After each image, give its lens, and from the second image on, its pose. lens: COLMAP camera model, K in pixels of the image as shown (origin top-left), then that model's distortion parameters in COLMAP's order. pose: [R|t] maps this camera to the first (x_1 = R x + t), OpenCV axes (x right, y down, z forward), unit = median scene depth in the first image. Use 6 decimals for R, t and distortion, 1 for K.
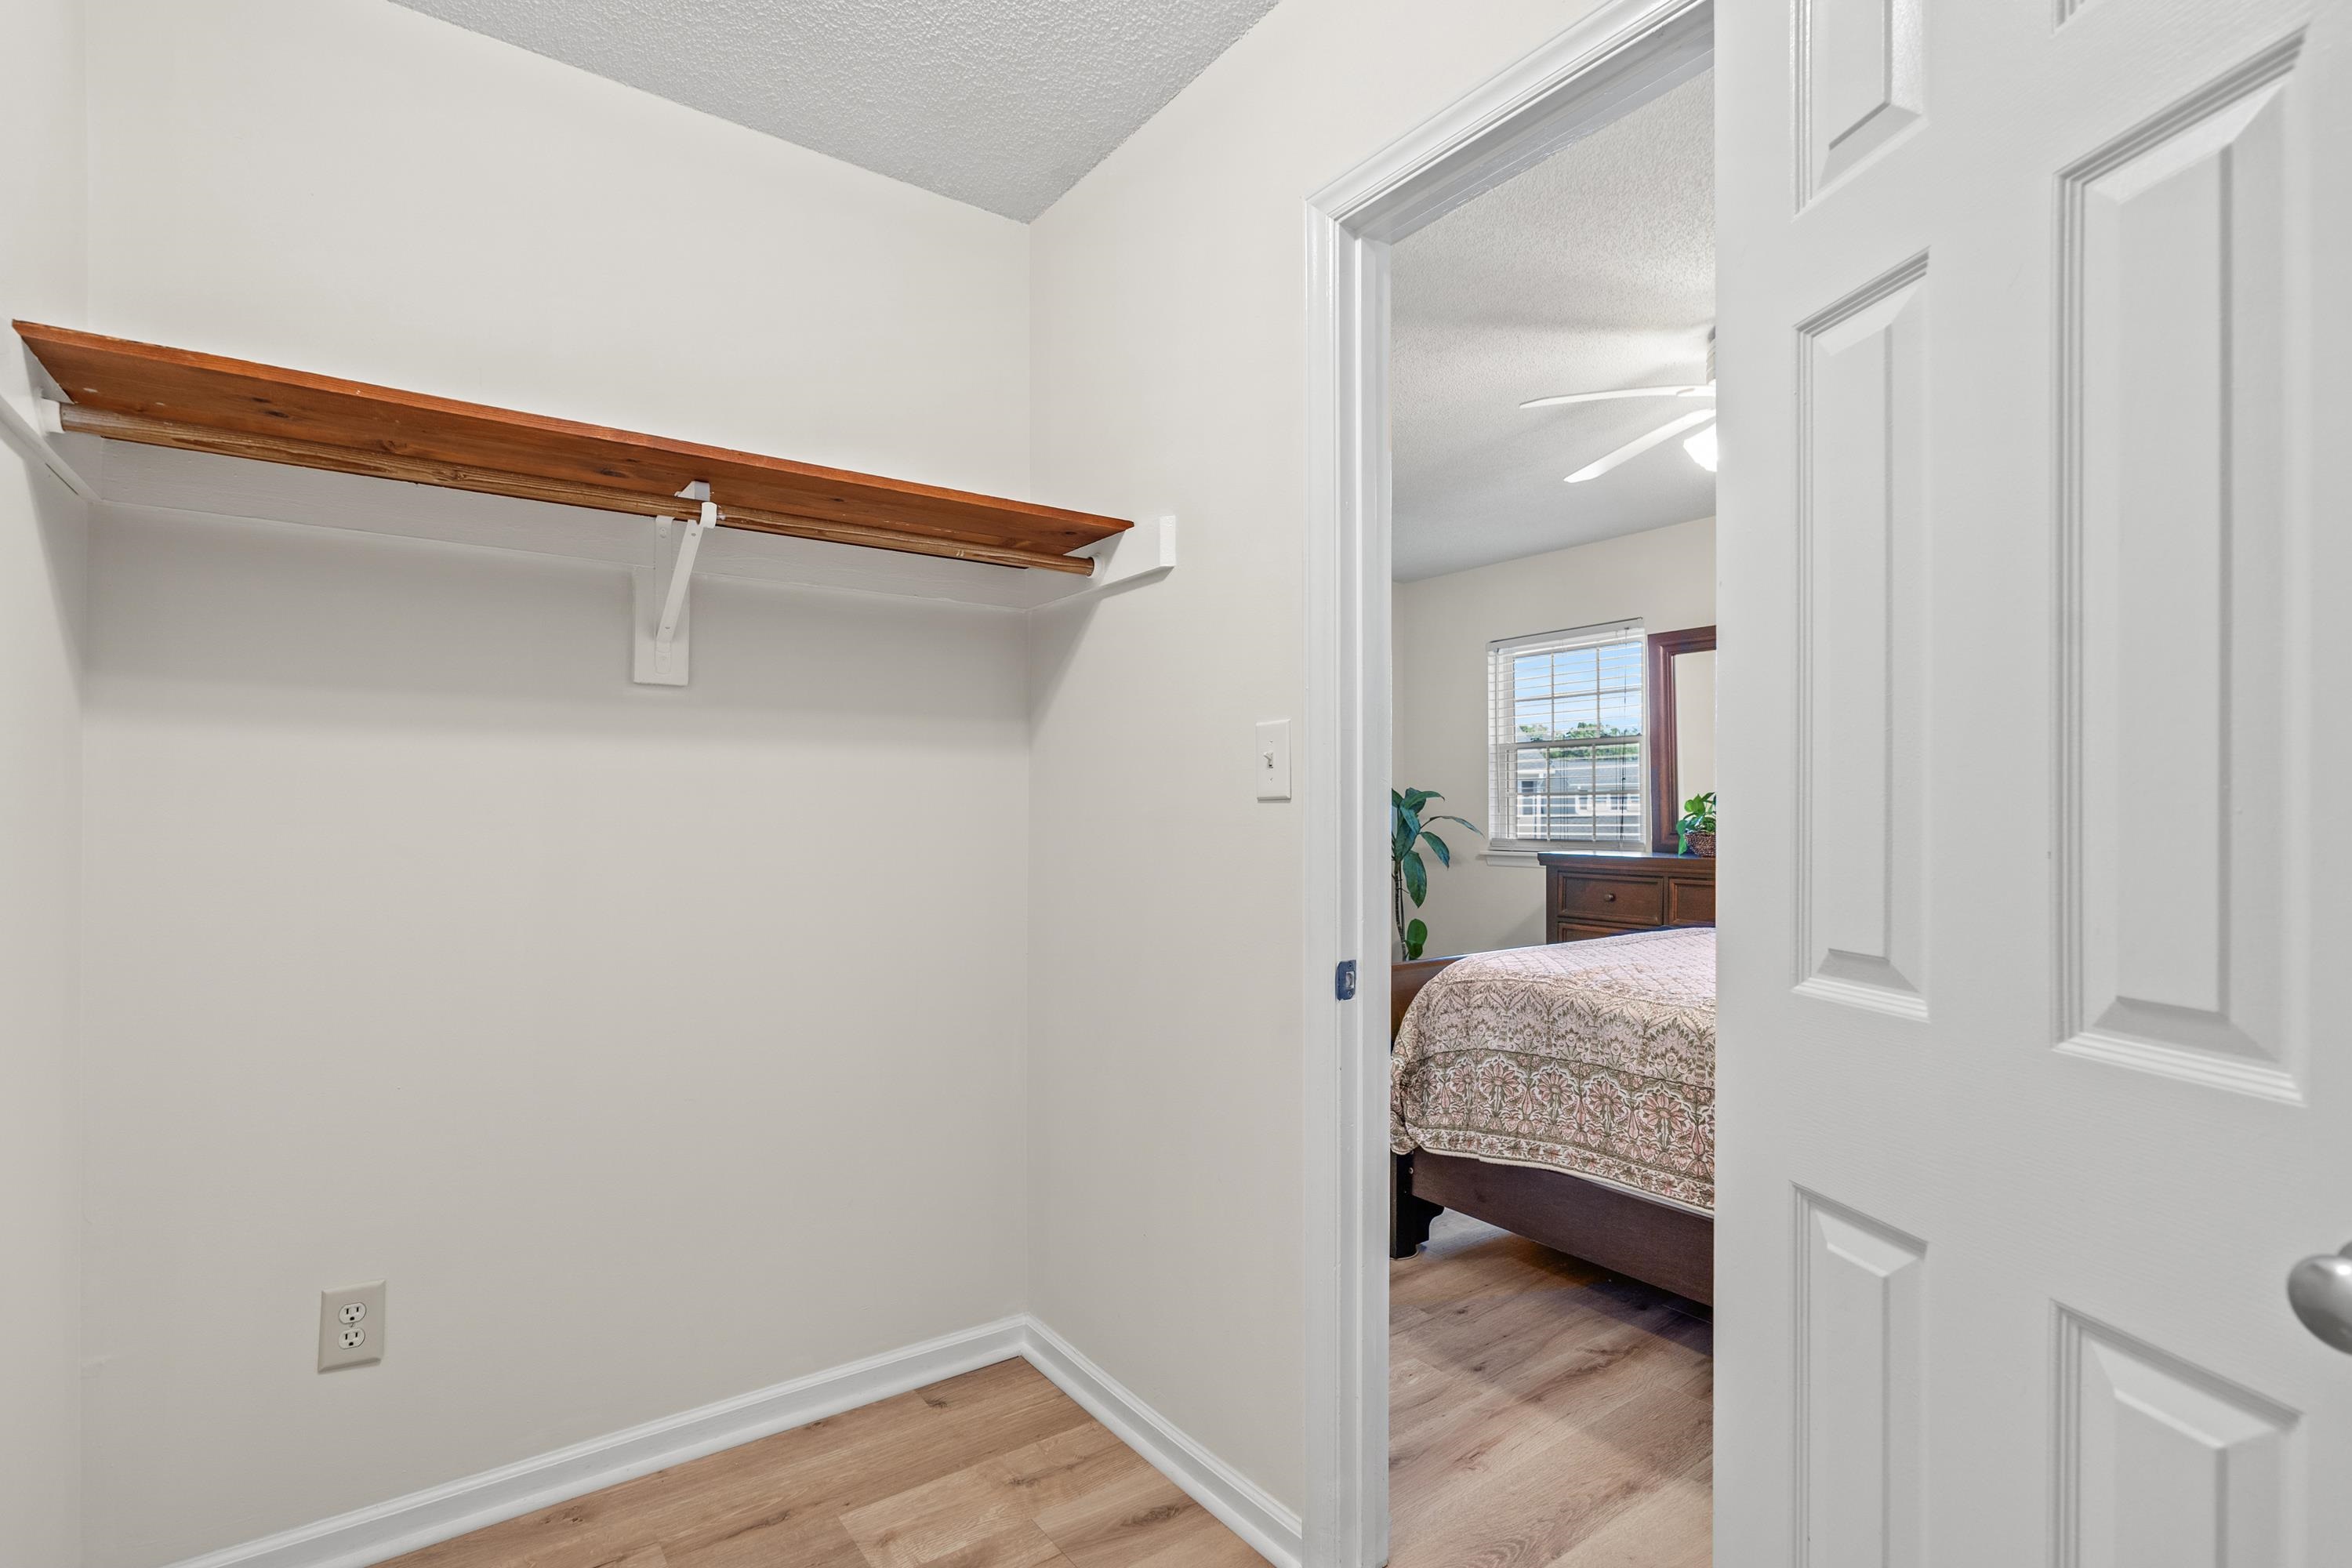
lens RADIAL K [[1090.8, 0, 1164.7], [0, 1090.8, 812.8], [0, 0, 1]] dist [-0.001636, -0.000179]
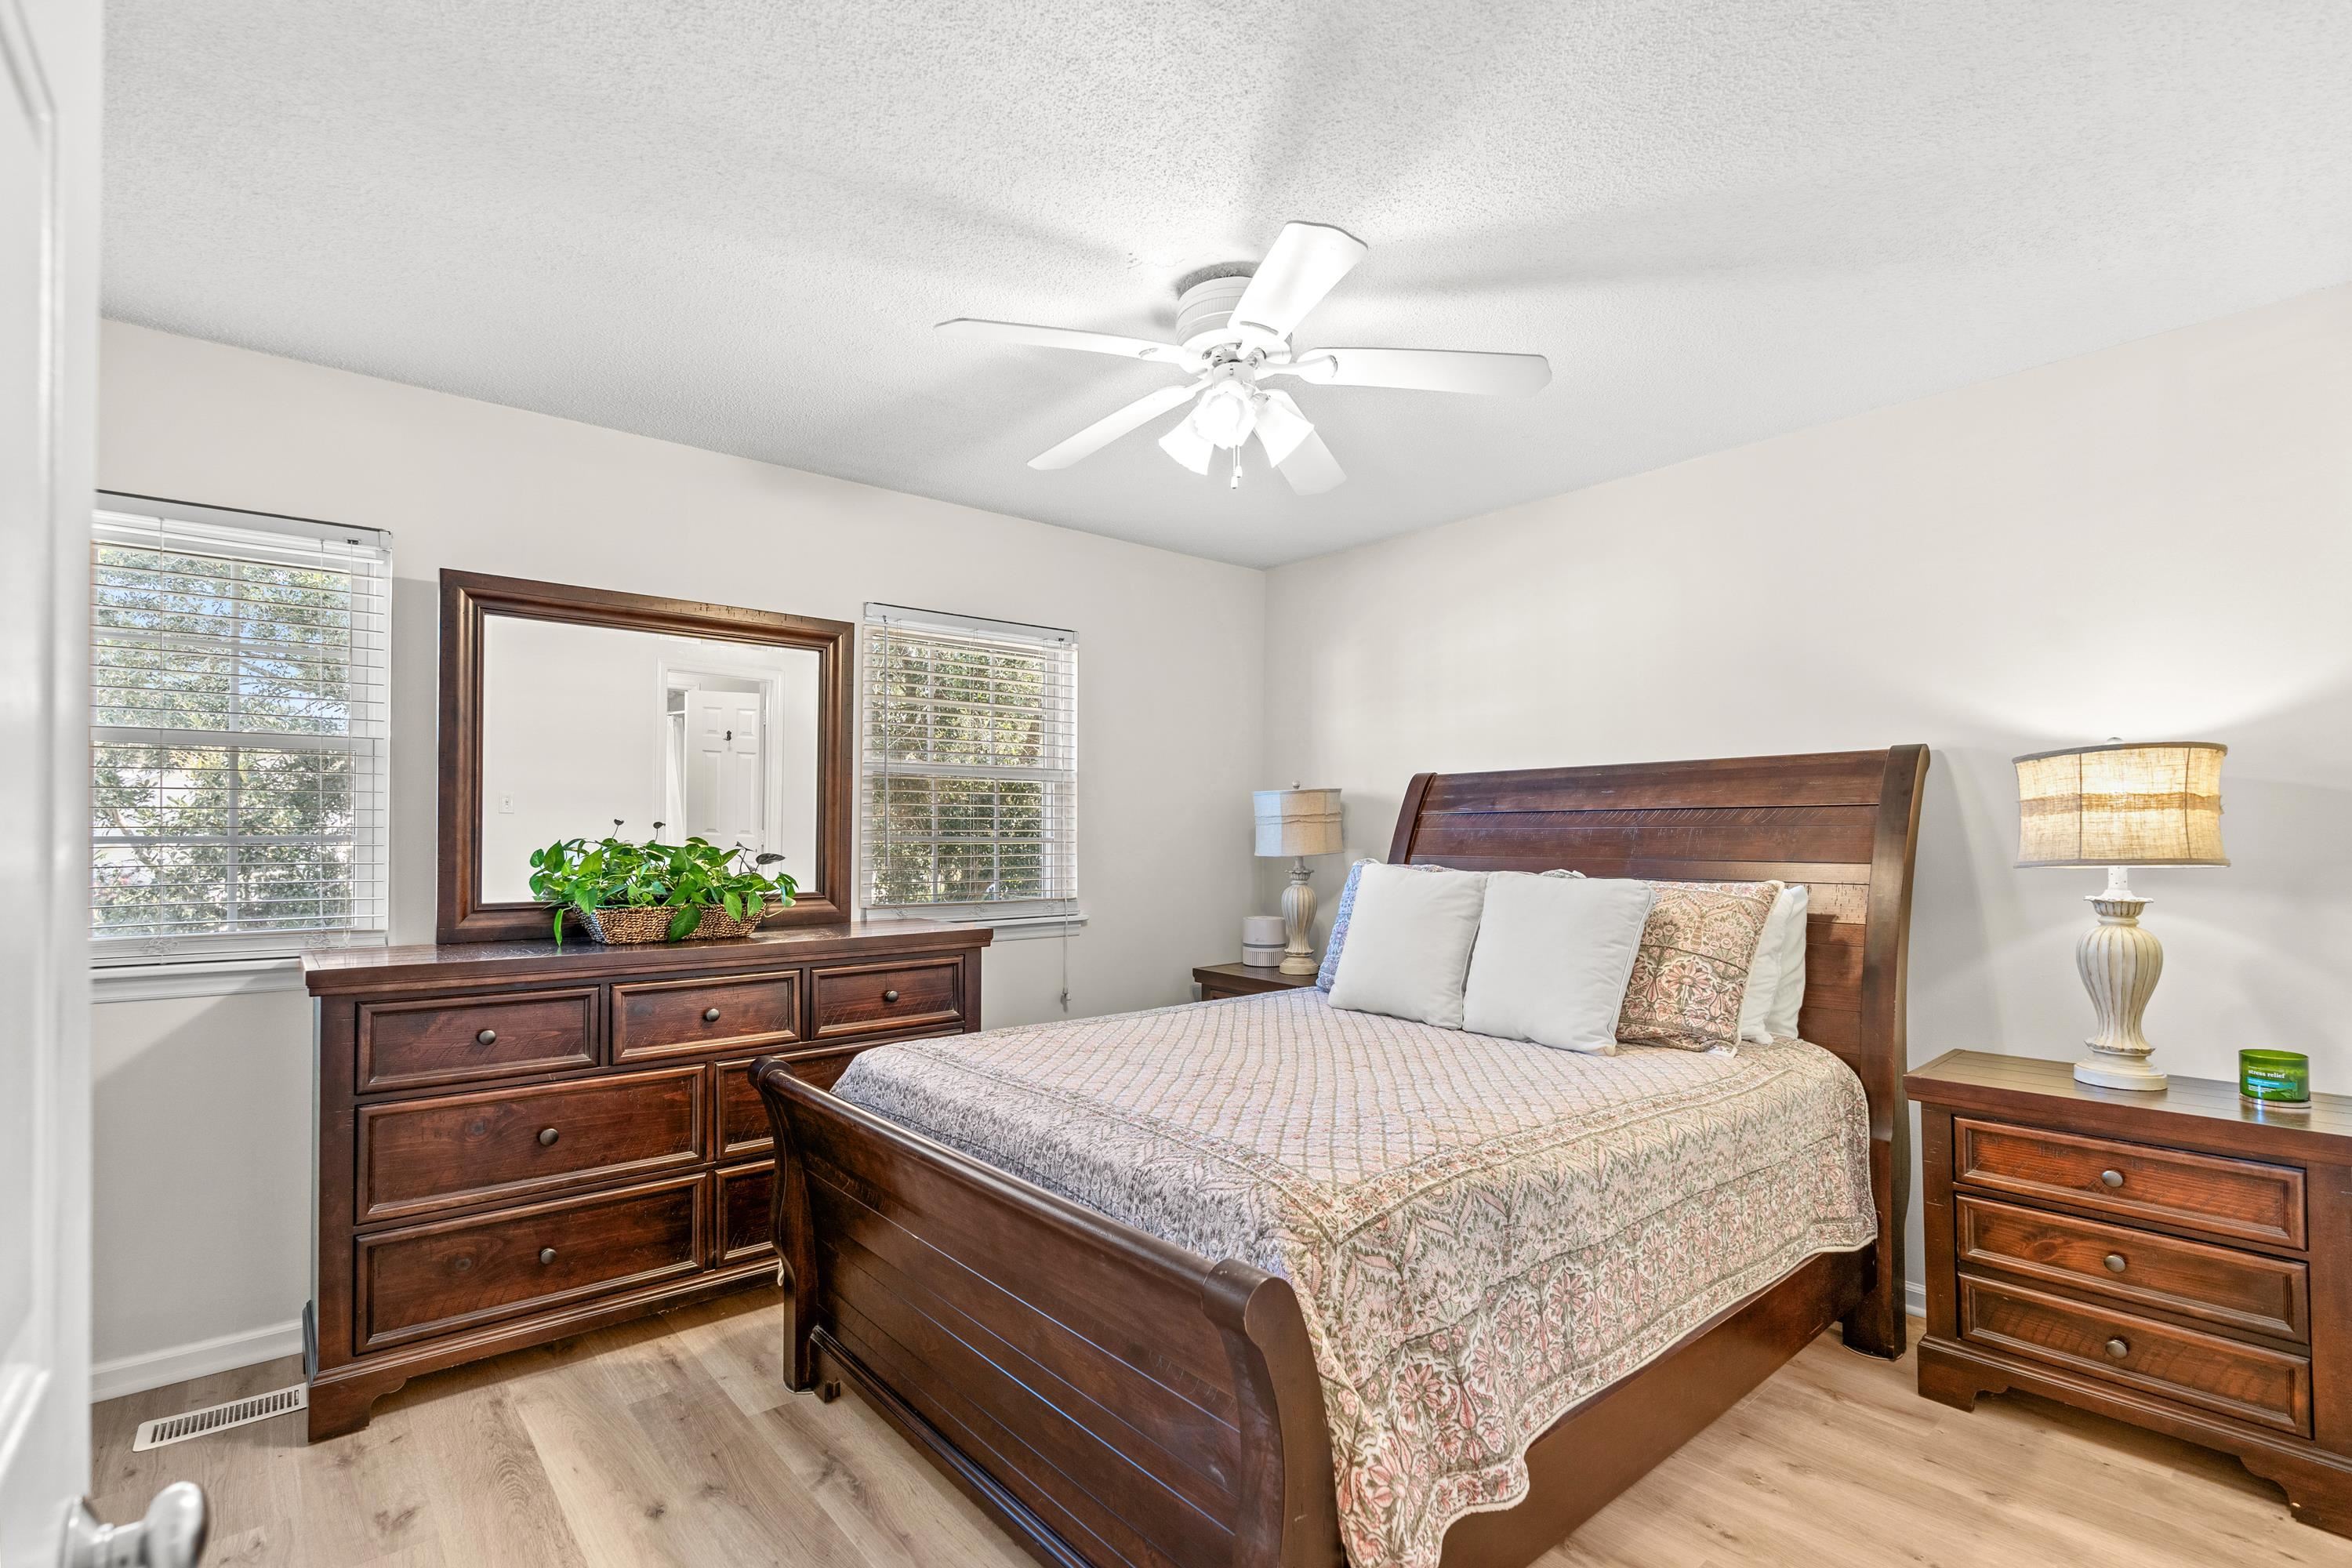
lens RADIAL K [[1090.8, 0, 1164.7], [0, 1090.8, 812.8], [0, 0, 1]] dist [-0.001636, -0.000179]
pose [[-0.059376, 0.015520, 0.998115, -0.264105], [0.003319, 0.999877, -0.015350, -0.041967], [-0.998230, 0.002402, -0.059421, 1.124955]]
